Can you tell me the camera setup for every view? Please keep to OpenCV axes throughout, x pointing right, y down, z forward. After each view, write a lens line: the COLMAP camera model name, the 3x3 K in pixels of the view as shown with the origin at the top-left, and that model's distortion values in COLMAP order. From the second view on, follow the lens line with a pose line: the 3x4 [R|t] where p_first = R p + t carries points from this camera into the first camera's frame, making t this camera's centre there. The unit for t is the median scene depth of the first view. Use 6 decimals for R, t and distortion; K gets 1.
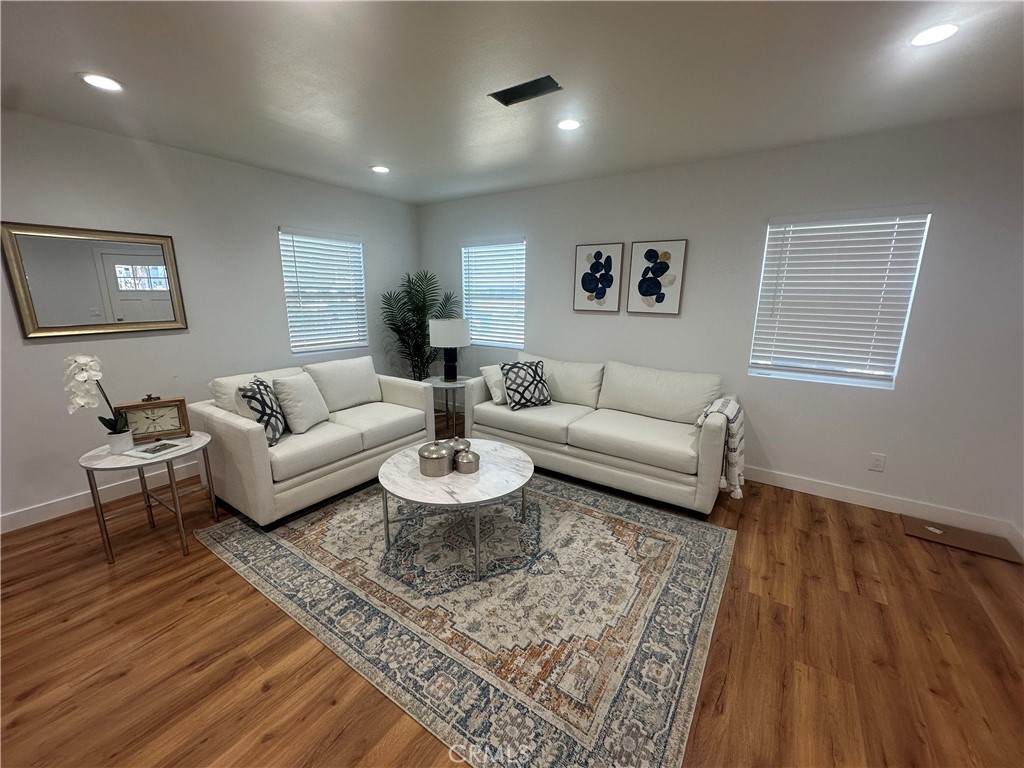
lens RADIAL K [[407.9, 0, 513.3], [0, 407.9, 386.6], [0, 0, 1]] dist [-0.000816, 0.000013]
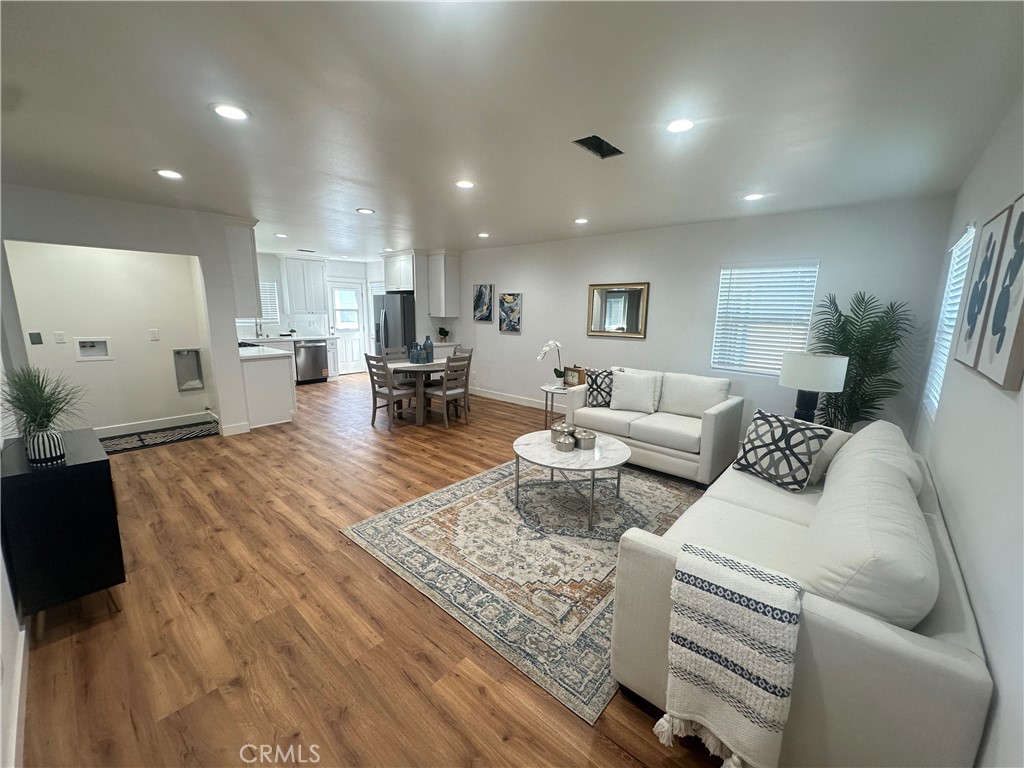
lens RADIAL K [[407.9, 0, 509.7], [0, 407.9, 384.2], [0, 0, 1]] dist [-0.000816, 0.000013]
pose [[-0.138871, 0.169277, -0.975736, 1.385472], [-0.238471, 0.950573, 0.198852, -0.257150], [0.961169, 0.260300, -0.091640, 1.072998]]
